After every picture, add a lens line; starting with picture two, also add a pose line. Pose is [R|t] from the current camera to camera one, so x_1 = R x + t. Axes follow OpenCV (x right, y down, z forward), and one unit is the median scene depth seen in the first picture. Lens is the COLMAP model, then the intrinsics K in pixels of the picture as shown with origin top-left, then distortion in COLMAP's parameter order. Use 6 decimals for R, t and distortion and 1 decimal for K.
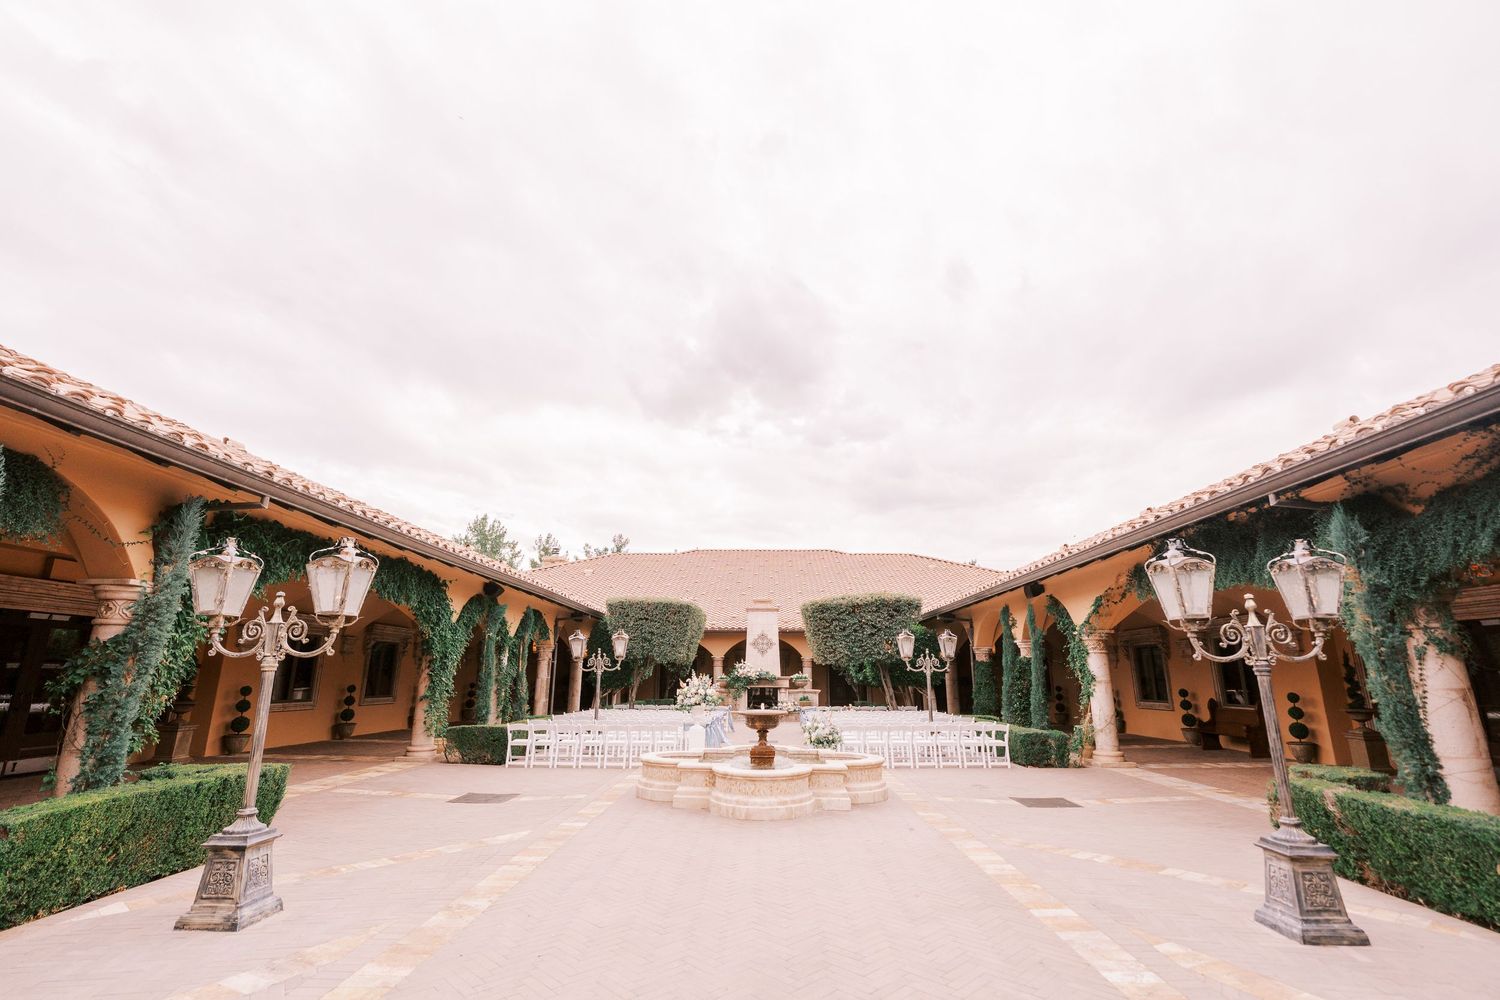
lens RADIAL K [[695.3, 0, 750.0], [0, 695.3, 500.0], [0, 0, 1]] dist [-0.002066, -0.000125]
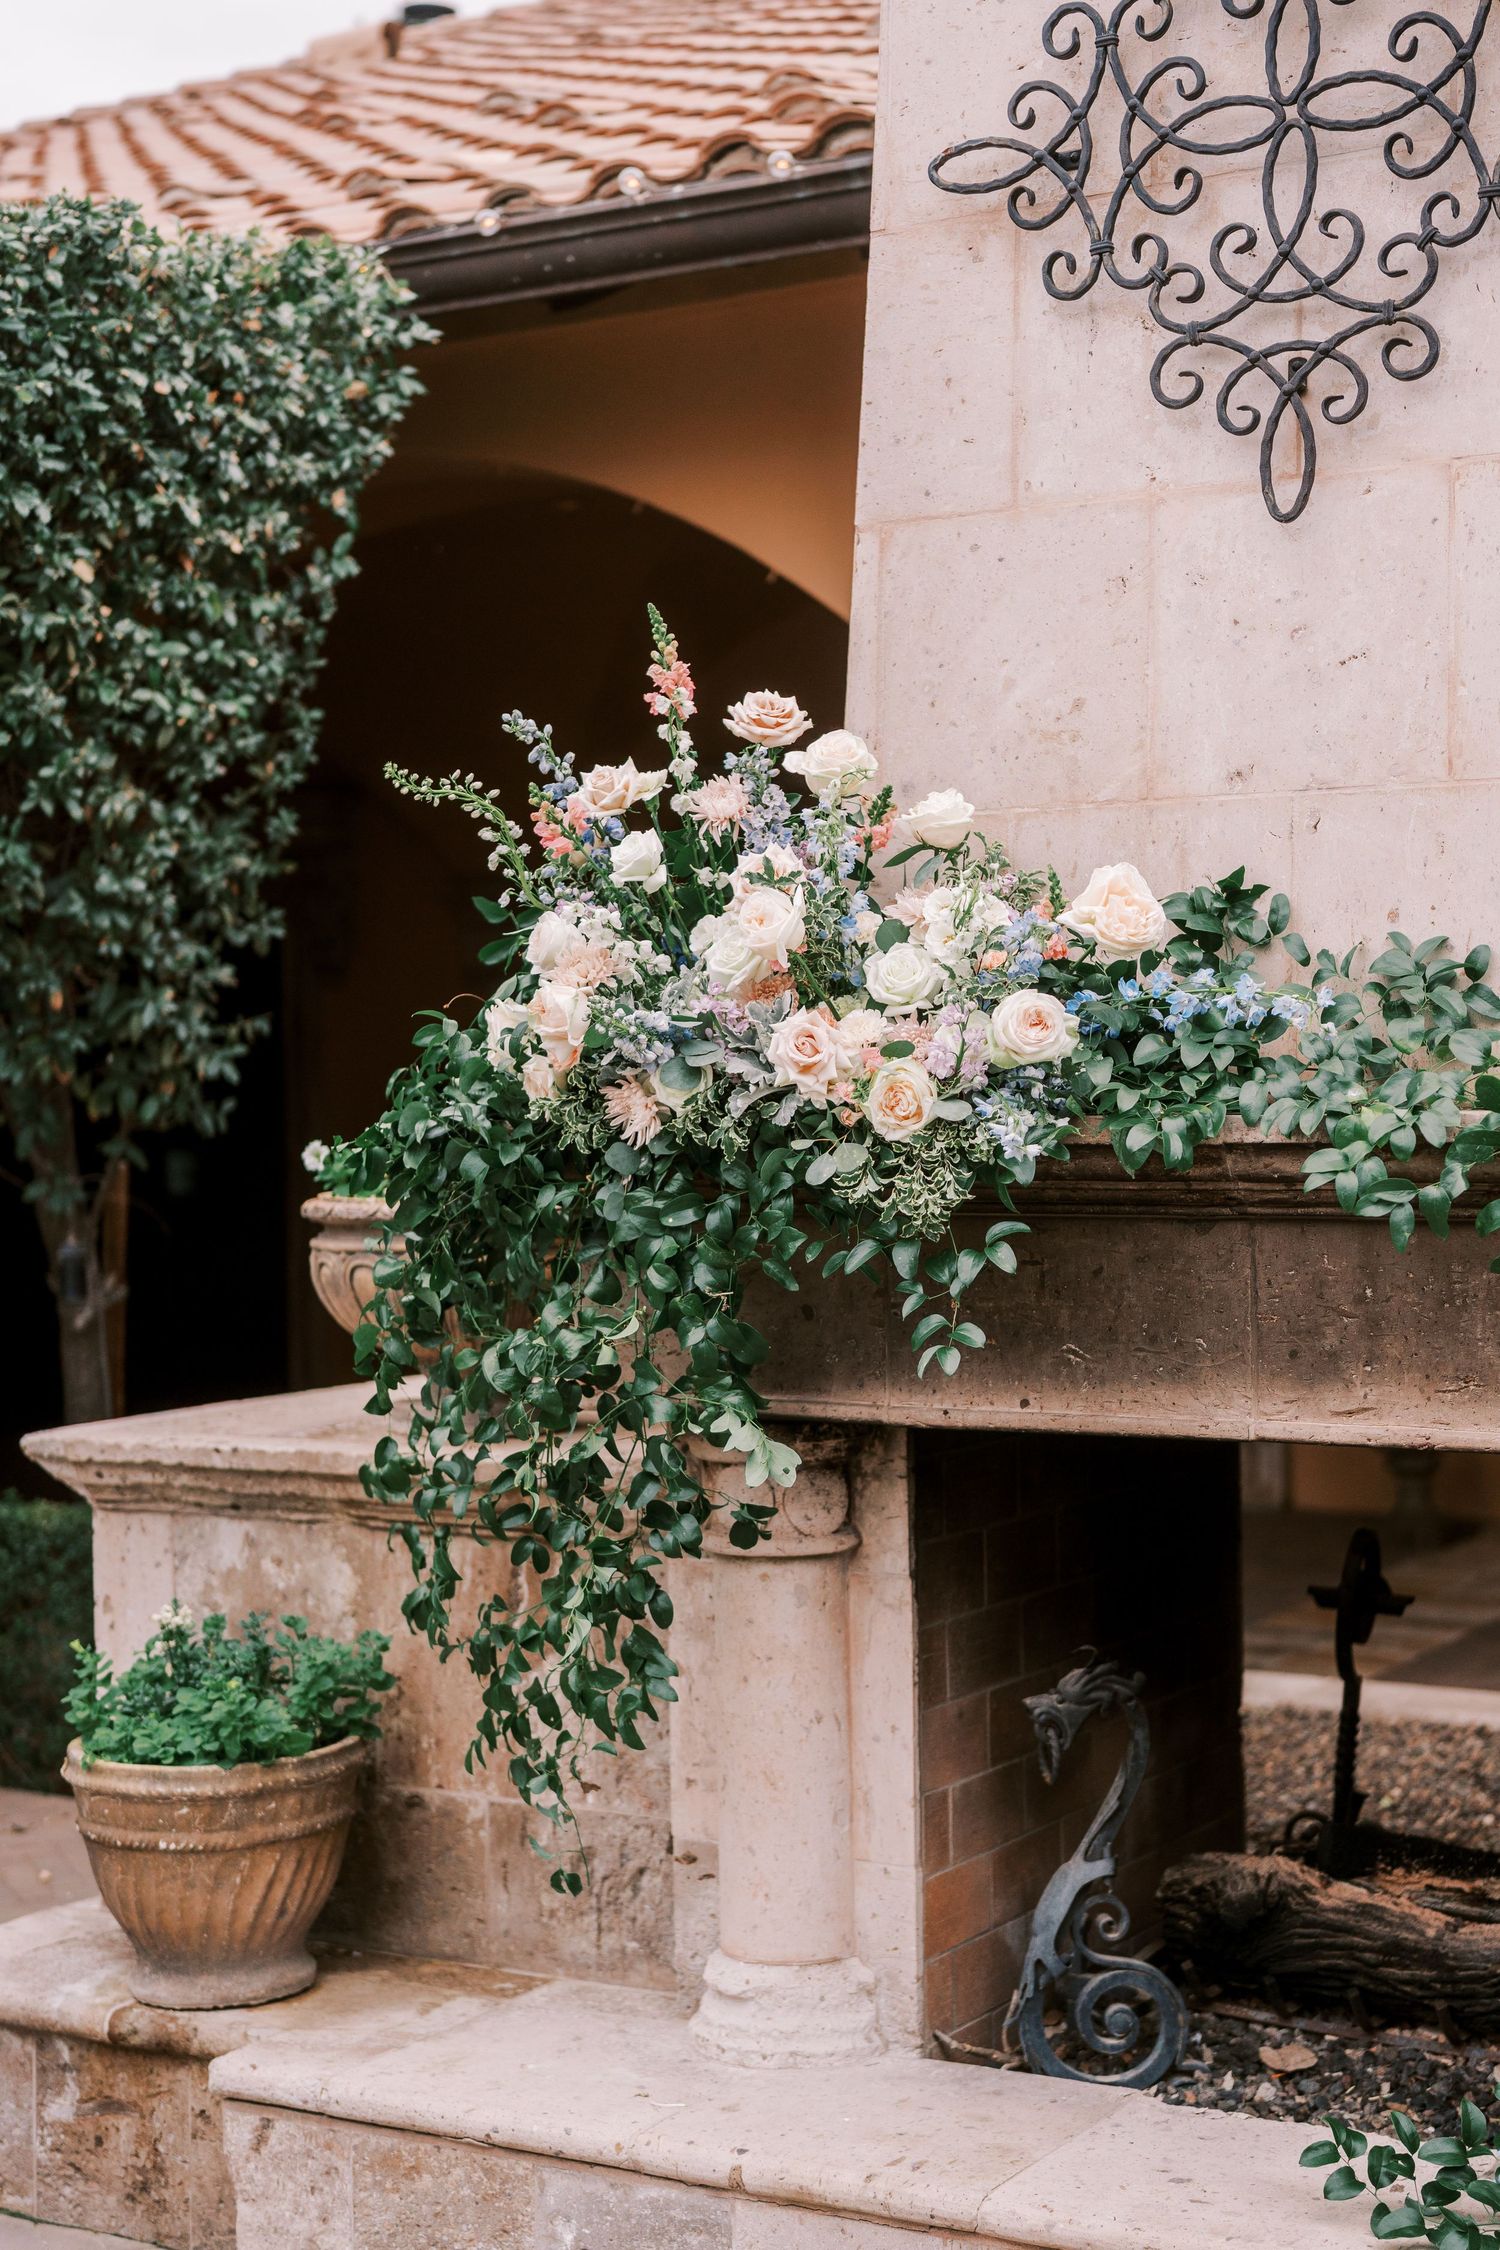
lens RADIAL K [[3257.1, 0, 750.0], [0, 3257.1, 1125.0], [0, 0, 1]] dist [0.015047, -0.034082]
pose [[0.871775, -0.007205, -0.489853, 0.130137], [0.134269, 0.965120, 0.224757, 0.401936], [0.471148, -0.261709, 0.842335, 1.594032]]
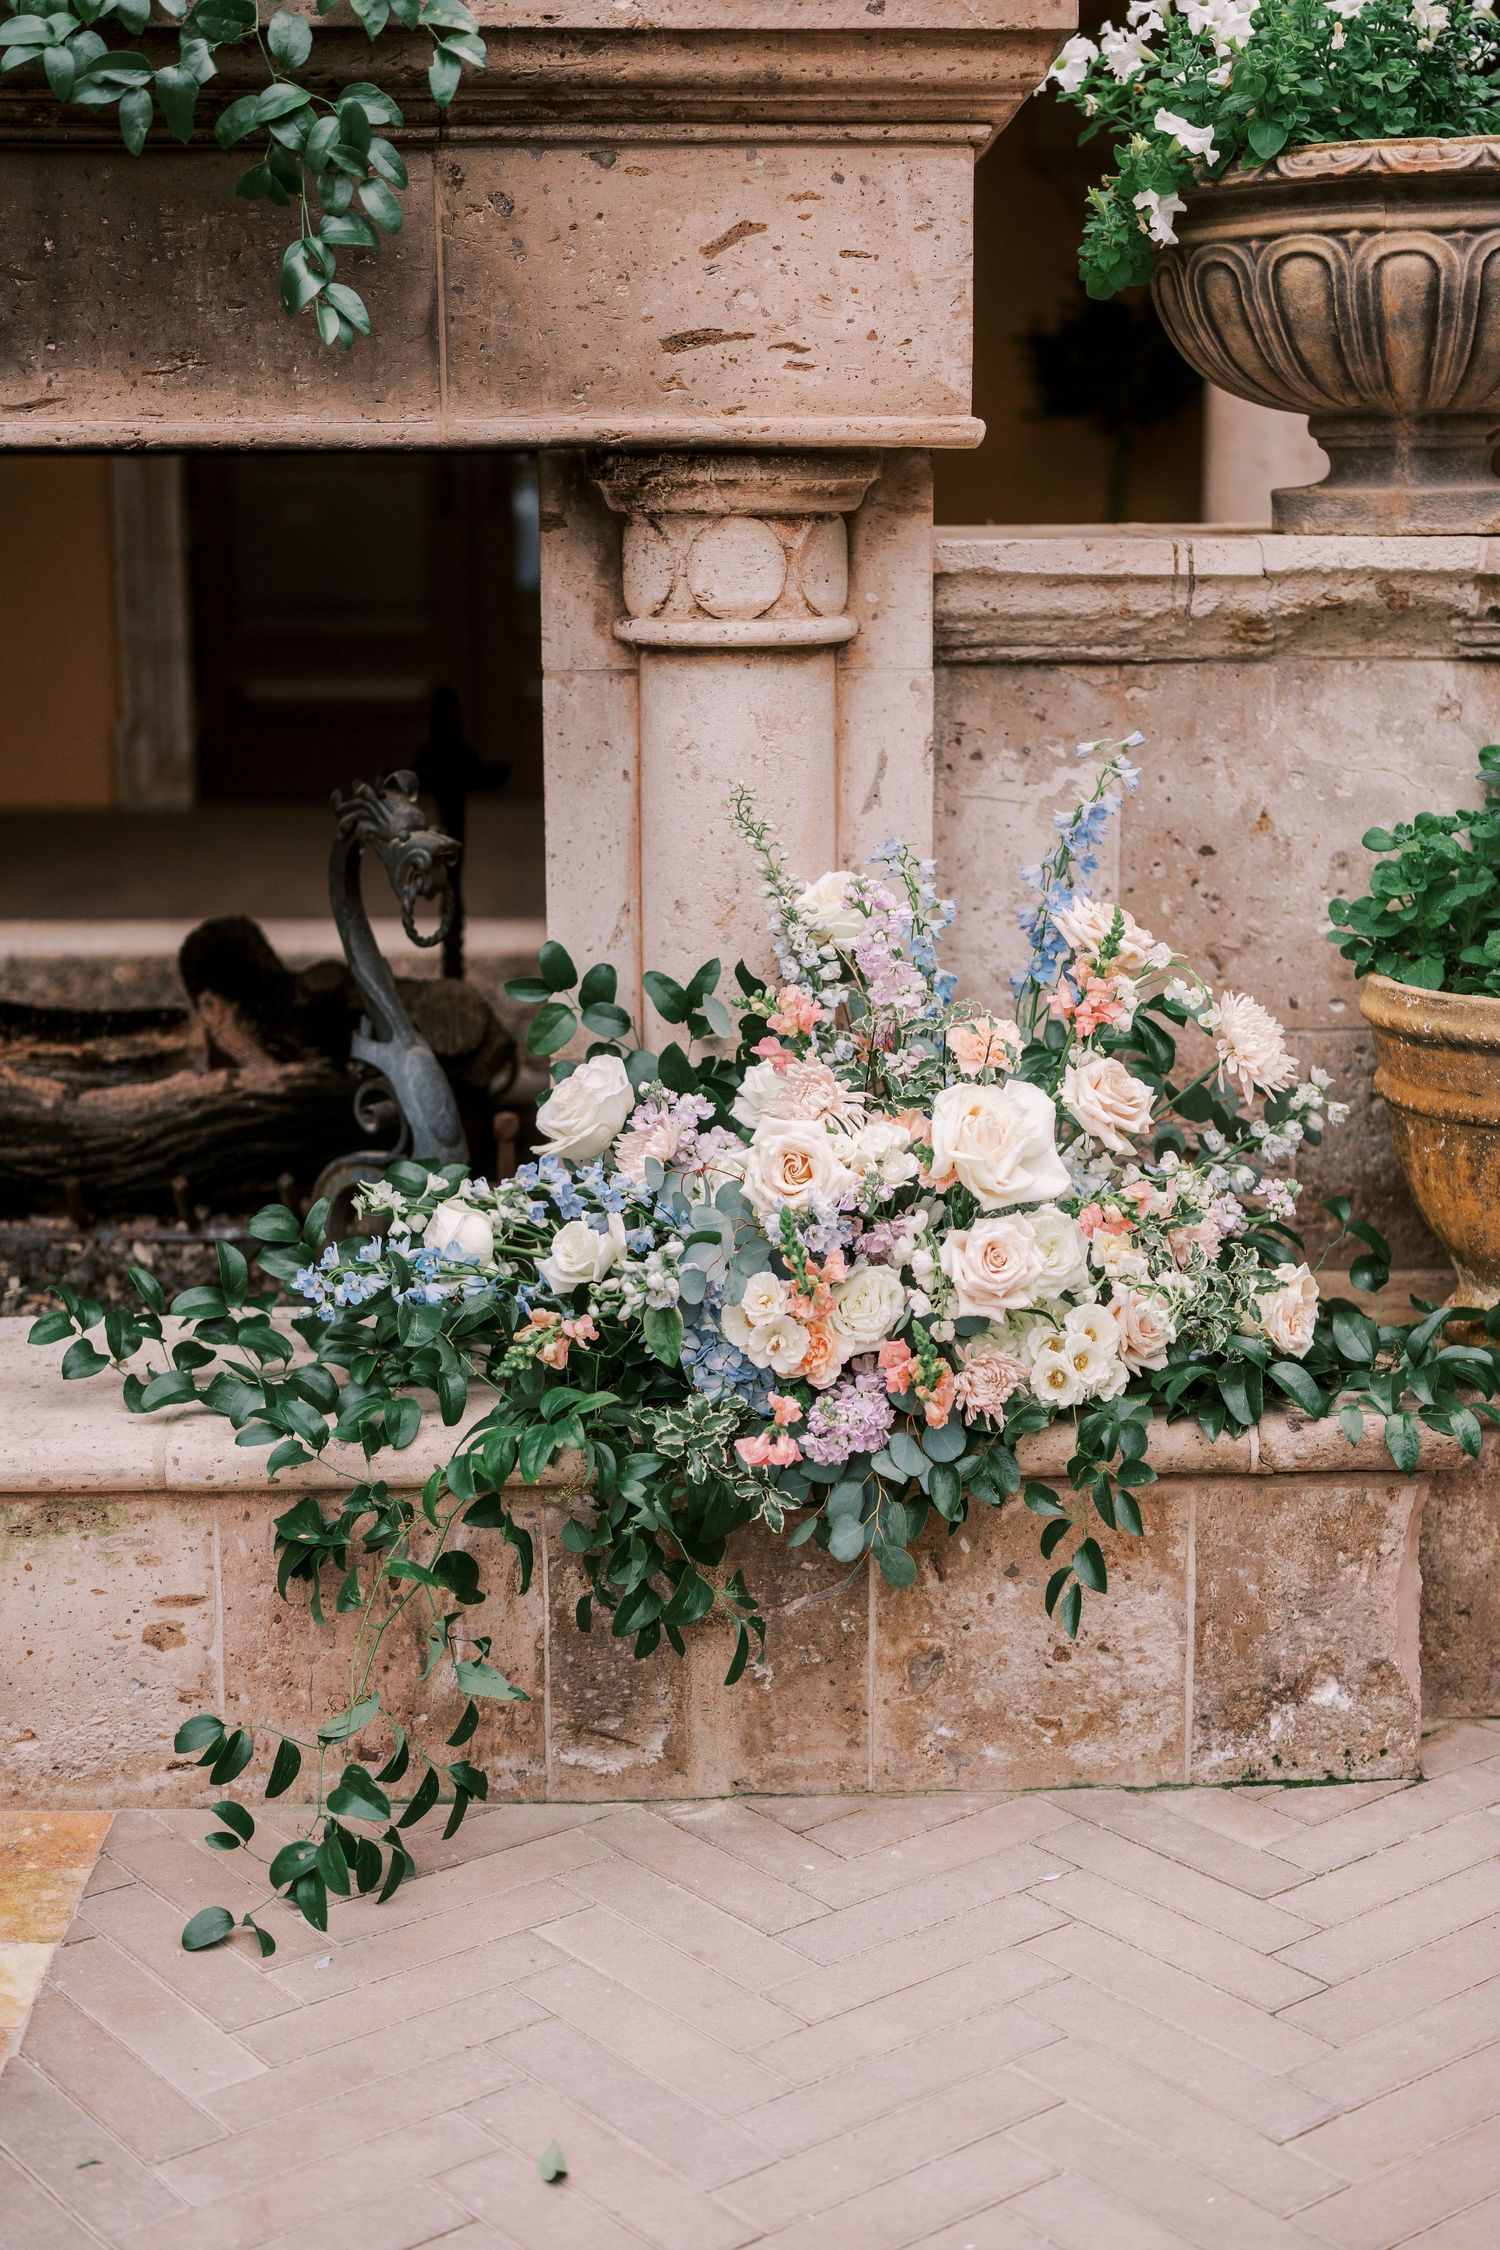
lens RADIAL K [[3257.1, 0, 750.0], [0, 3257.1, 1125.0], [0, 0, 1]] dist [0.015047, -0.034082]
pose [[0.999422, -0.009463, 0.032638, 0.080628], [-0.006148, 0.894241, 0.447544, 0.439164], [-0.033421, -0.447486, 0.893666, 1.629153]]
